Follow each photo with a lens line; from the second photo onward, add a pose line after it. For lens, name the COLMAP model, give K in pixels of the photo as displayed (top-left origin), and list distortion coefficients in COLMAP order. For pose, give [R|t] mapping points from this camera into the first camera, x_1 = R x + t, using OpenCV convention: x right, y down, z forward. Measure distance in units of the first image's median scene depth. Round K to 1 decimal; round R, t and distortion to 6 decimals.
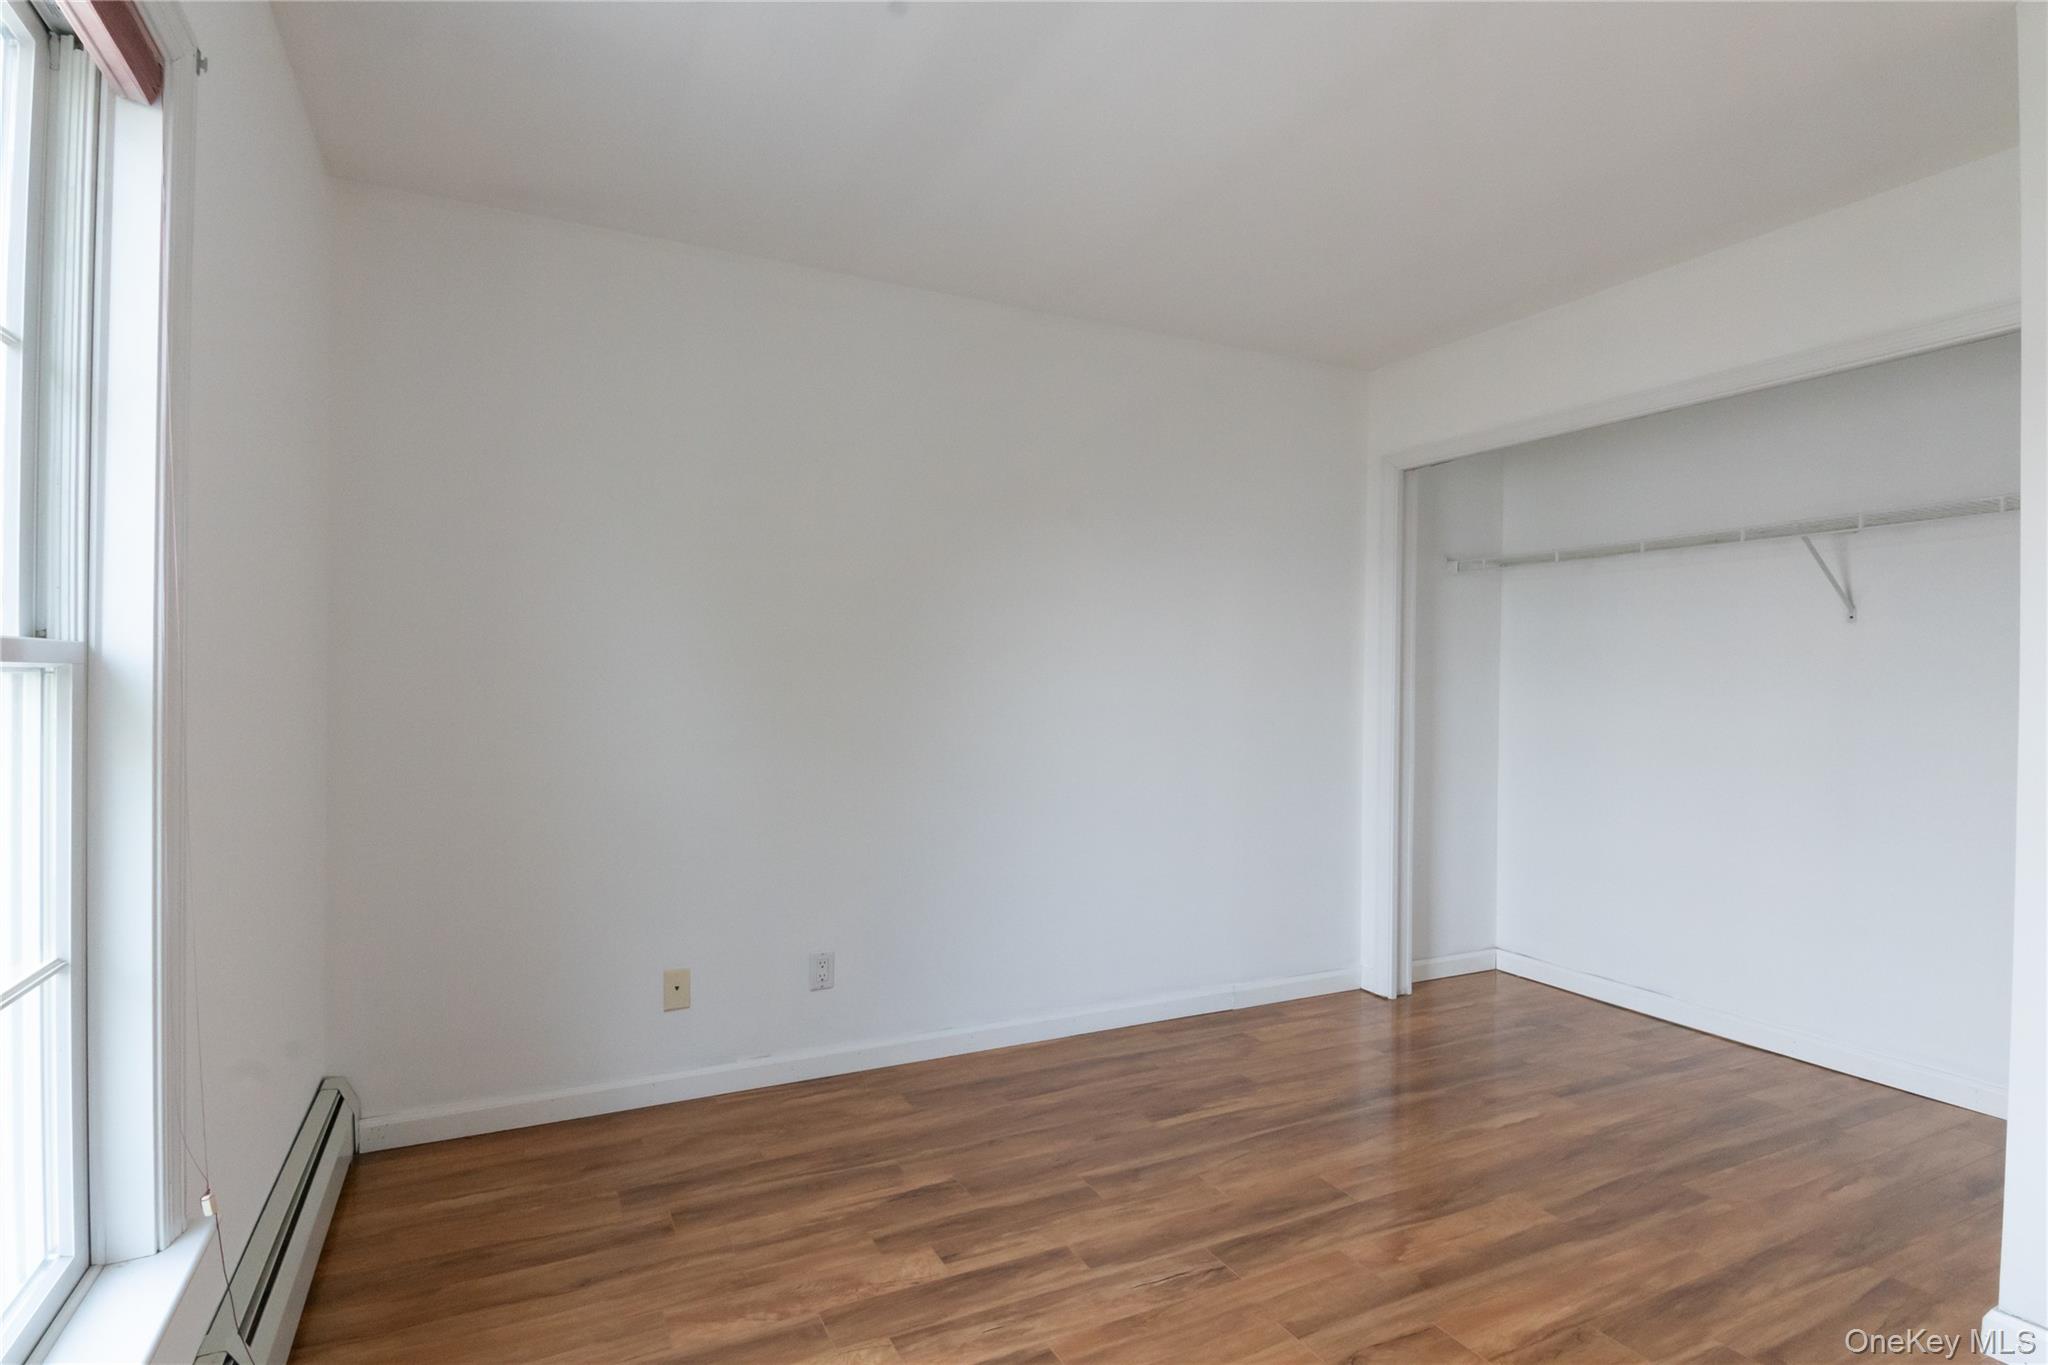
lens RADIAL K [[953.8, 0, 1024.0], [0, 953.8, 682.5], [0, 0, 1]] dist [0.002588, -0.000199]
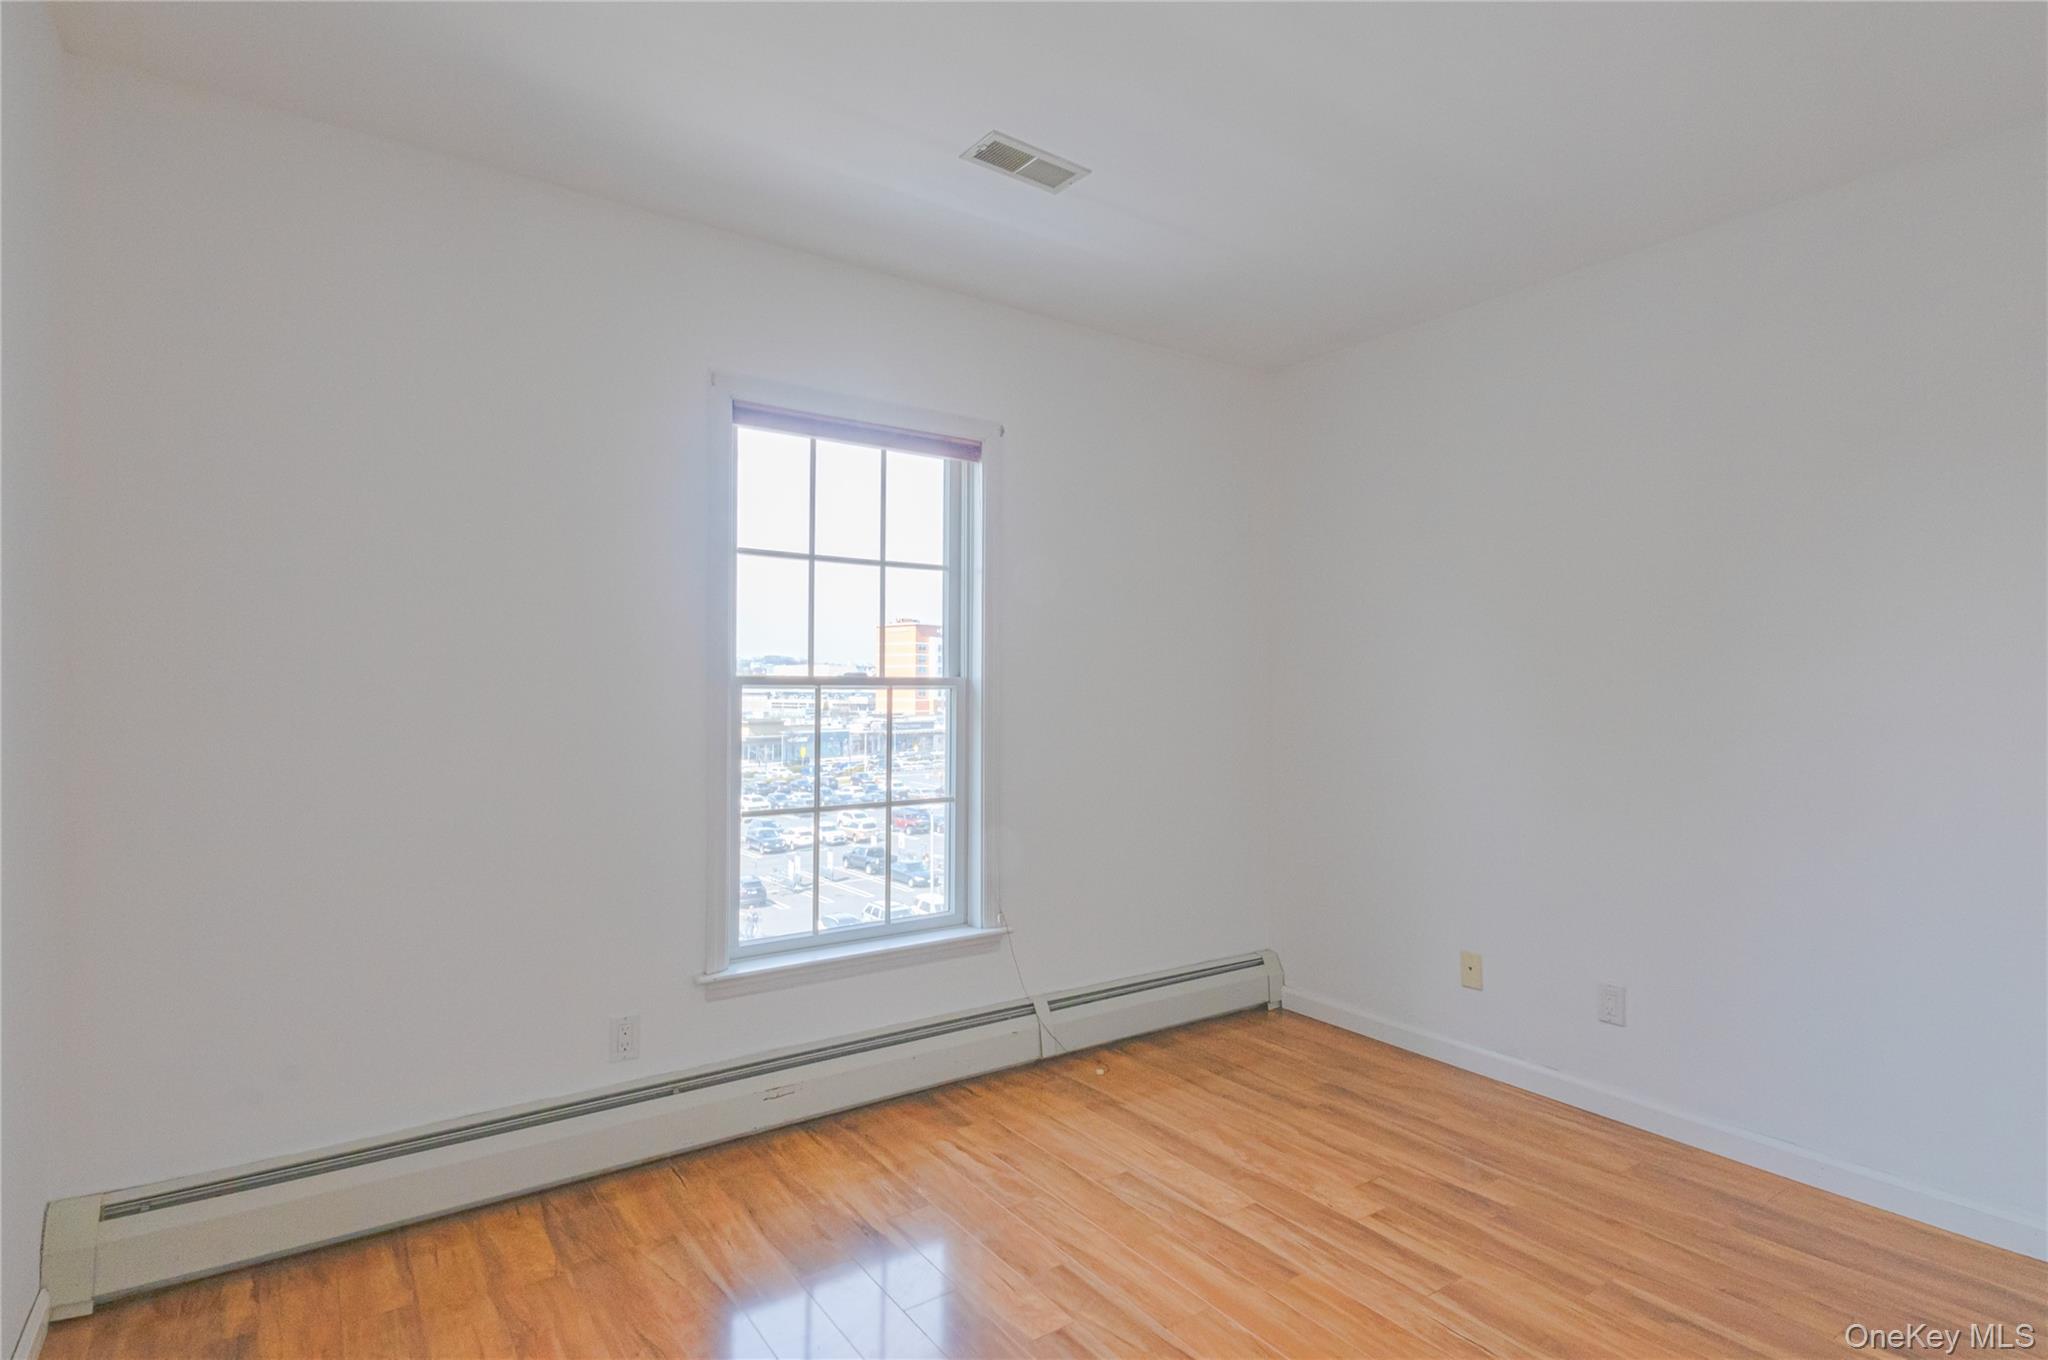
lens RADIAL K [[983.5, 0, 1026.4], [0, 983.5, 660.0], [0, 0, 1]] dist [0.000903, -0.001316]
pose [[0.199274, -0.033343, -0.979376, 0.841602], [-0.005596, 0.999366, -0.035162, 0.000925], [0.979928, 0.012487, 0.198961, 0.315111]]
